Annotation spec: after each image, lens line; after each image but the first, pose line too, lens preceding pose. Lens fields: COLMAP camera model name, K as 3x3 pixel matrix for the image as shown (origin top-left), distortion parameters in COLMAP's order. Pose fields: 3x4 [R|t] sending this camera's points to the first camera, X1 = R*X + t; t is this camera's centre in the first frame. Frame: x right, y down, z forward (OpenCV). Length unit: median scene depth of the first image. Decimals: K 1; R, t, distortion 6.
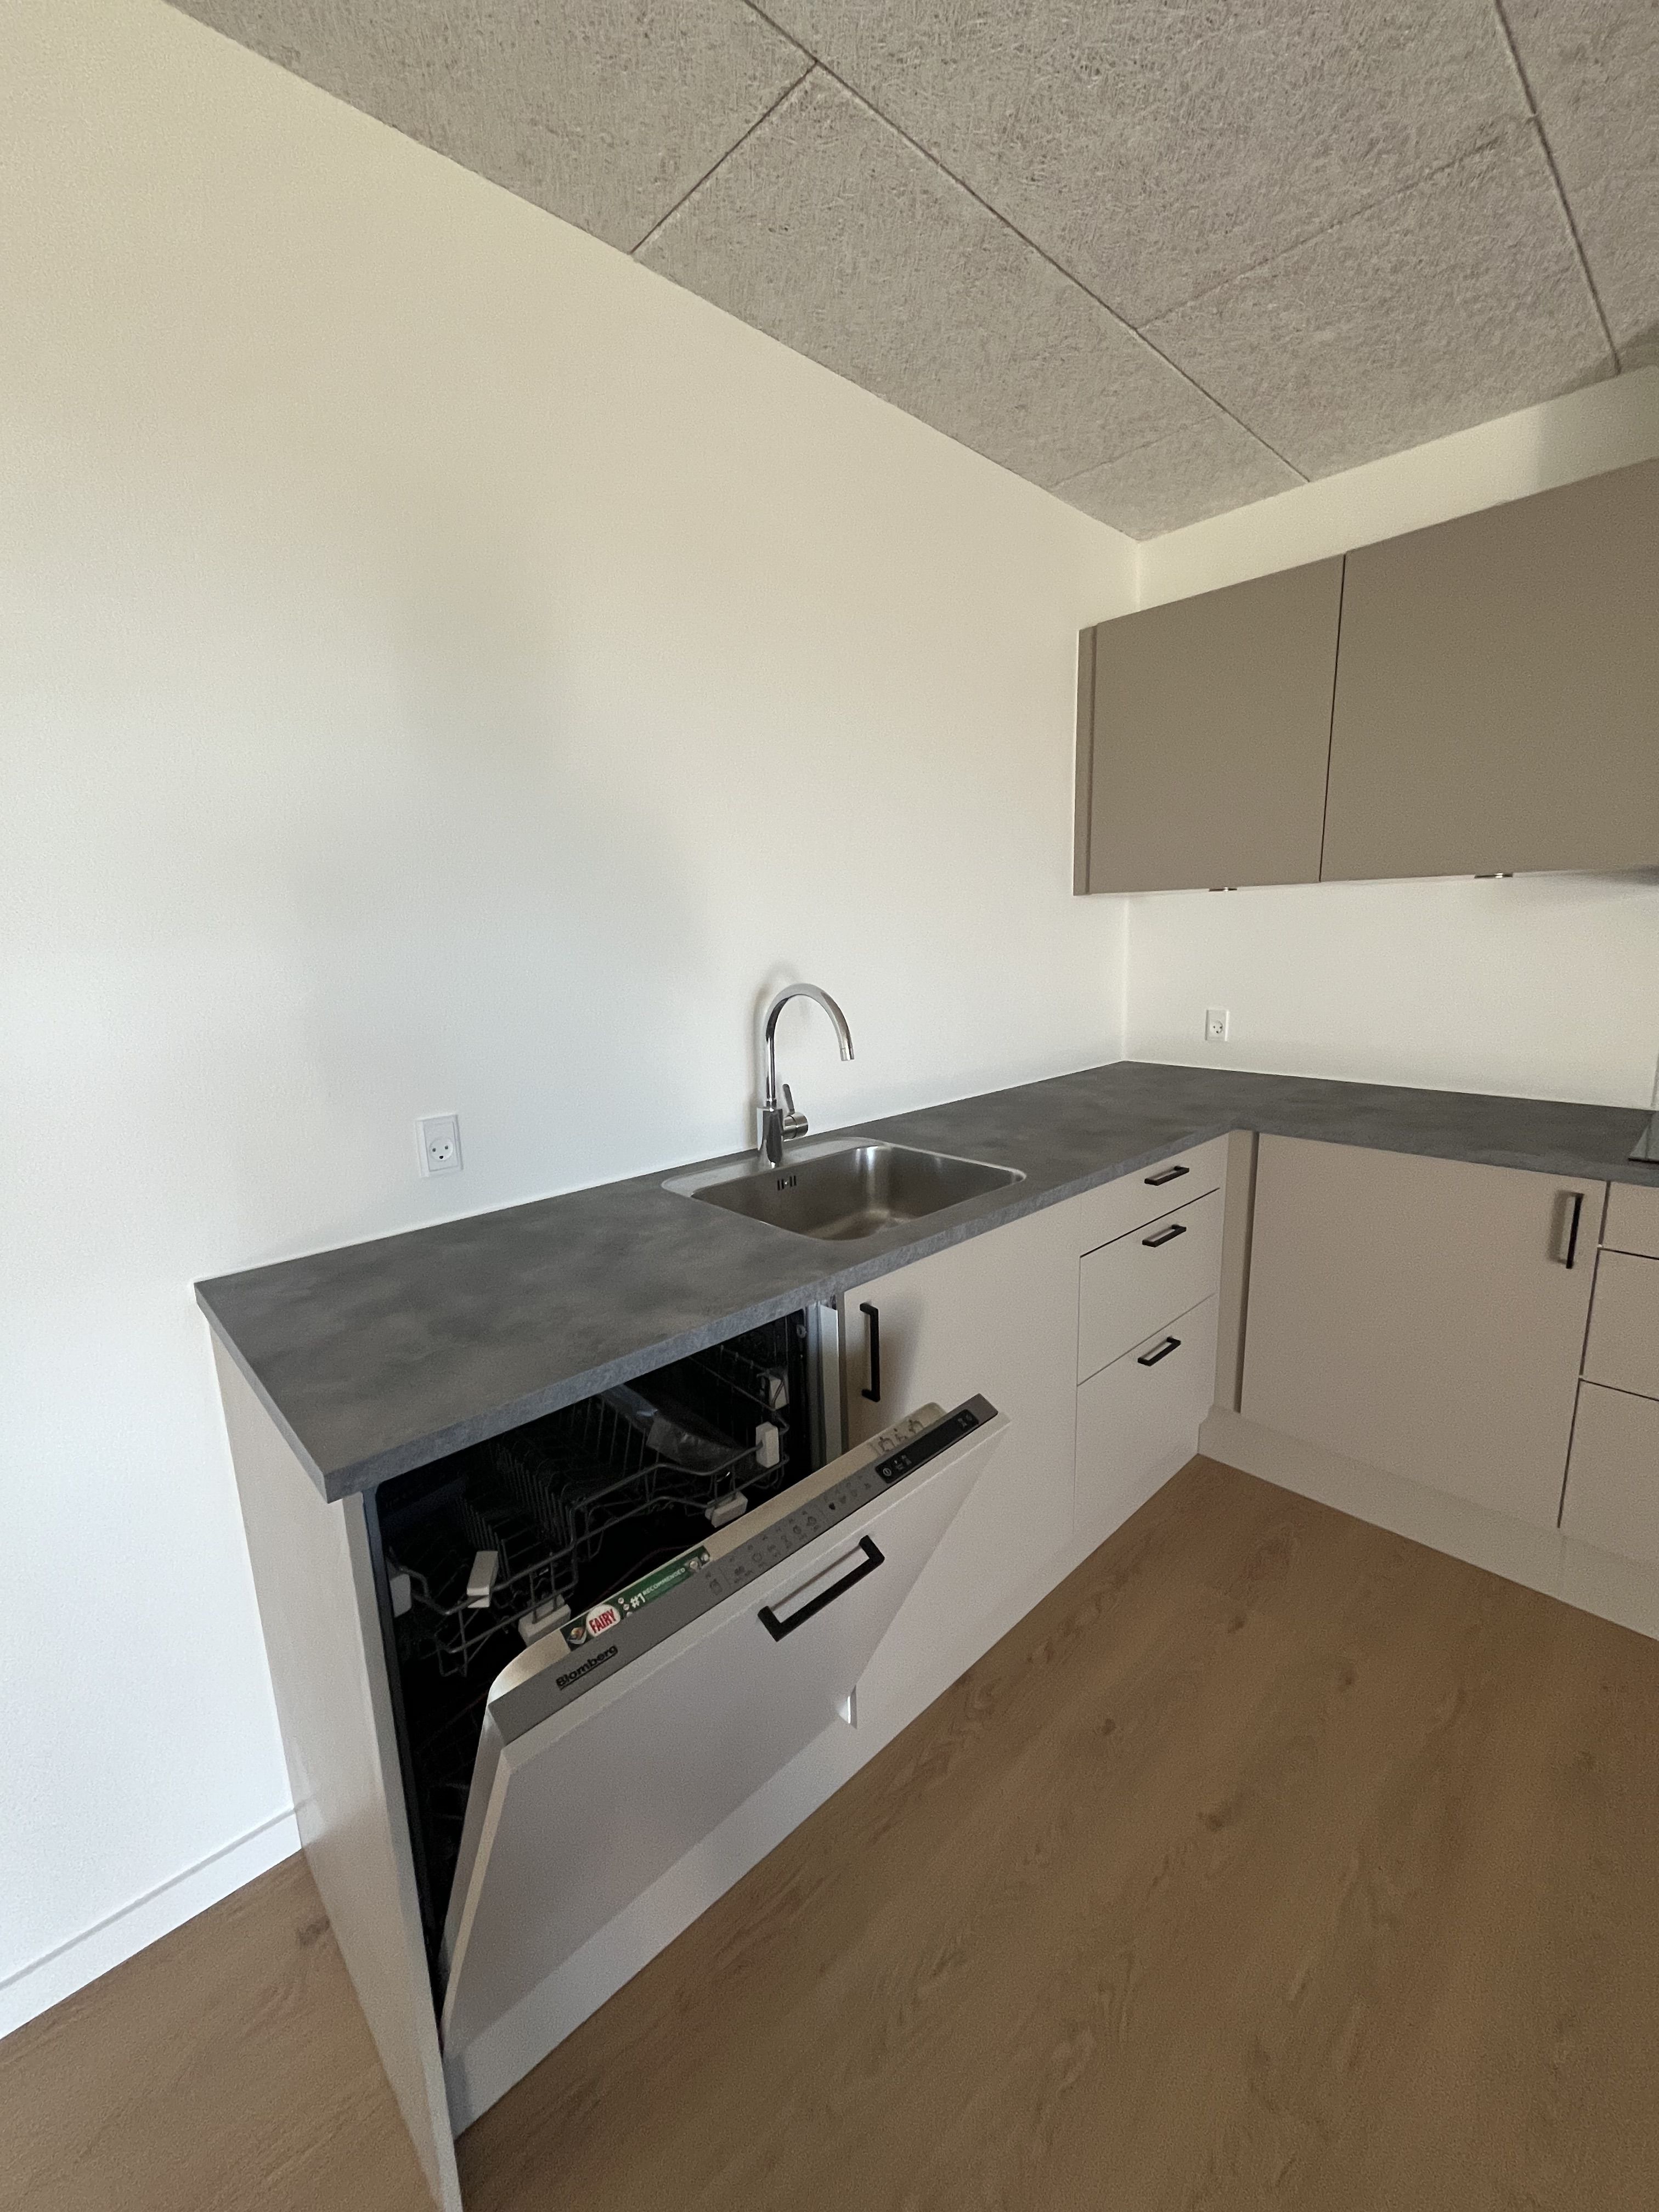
lens RADIAL K [[891.4, 0, 829.5], [0, 891.4, 1106.0], [0, 0, 1]] dist [0.000641, 0.000011]
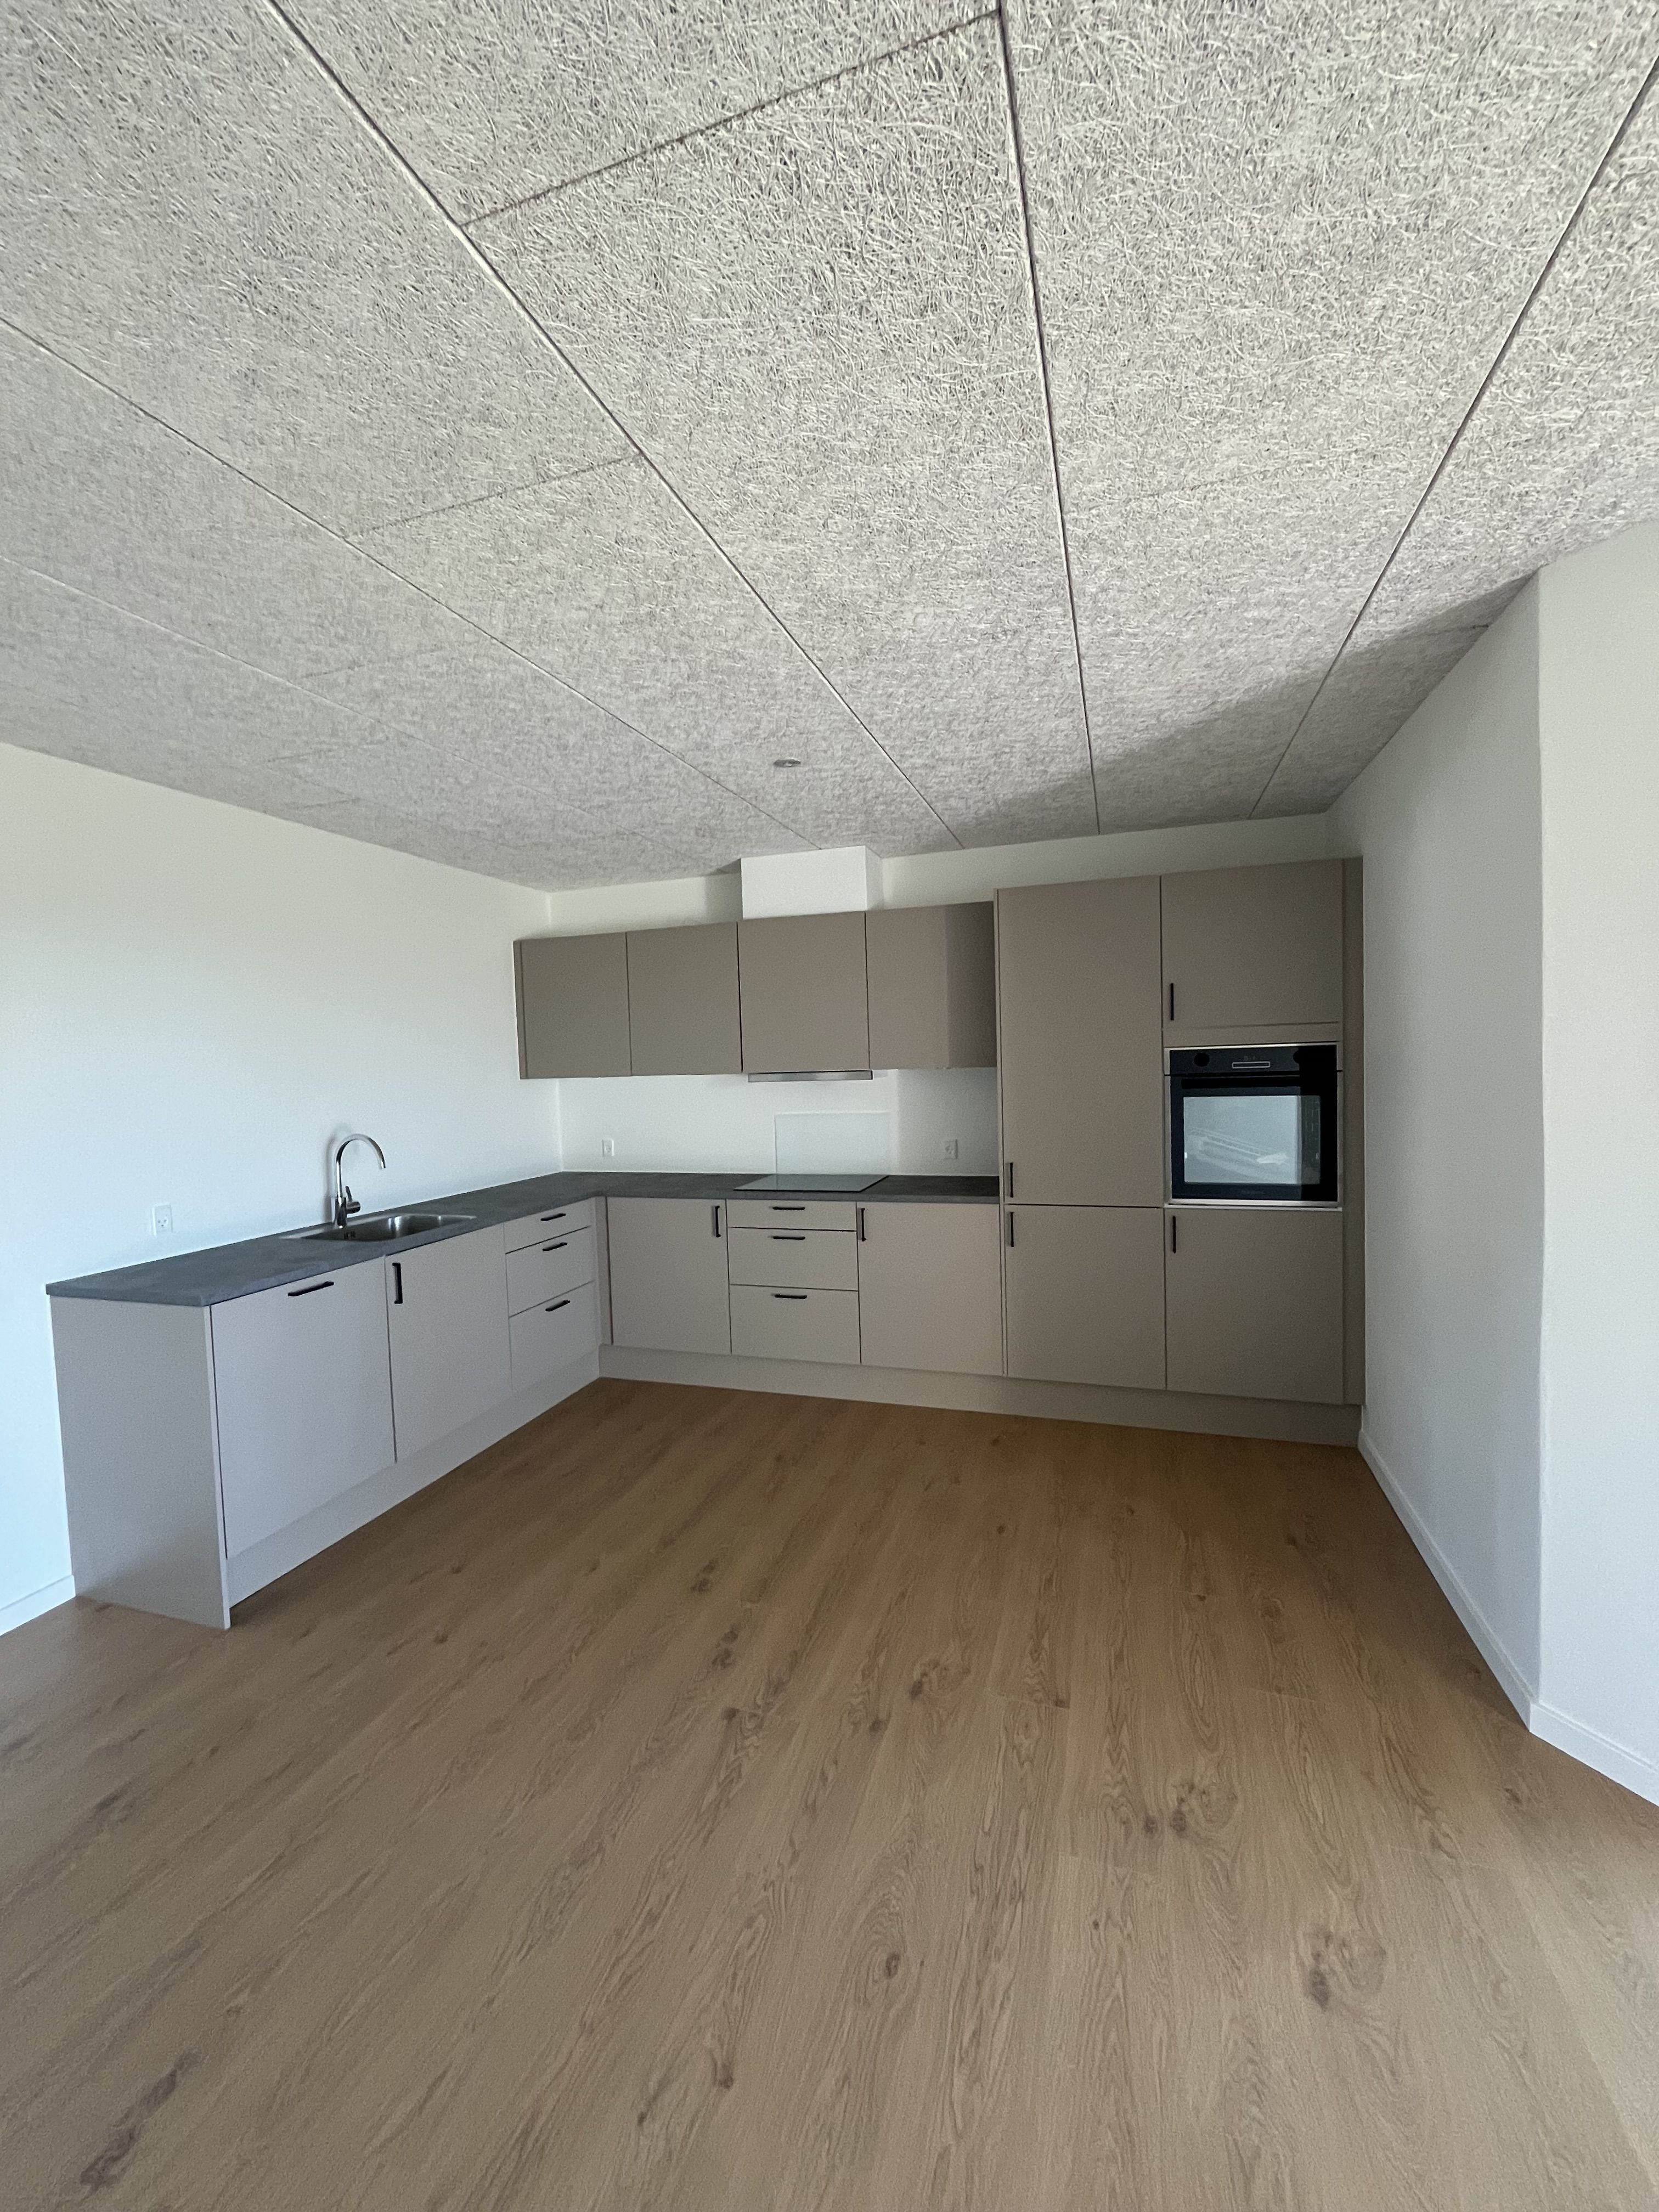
lens RADIAL K [[886.3, 0, 829.5], [0, 886.3, 1106.0], [0, 0, 1]] dist [-0.001368, -0.000269]
pose [[0.878927, -0.026336, 0.476228, -0.037886], [0.100804, 0.986176, -0.131508, 0.155156], [-0.466181, 0.163592, 0.869432, -1.135014]]
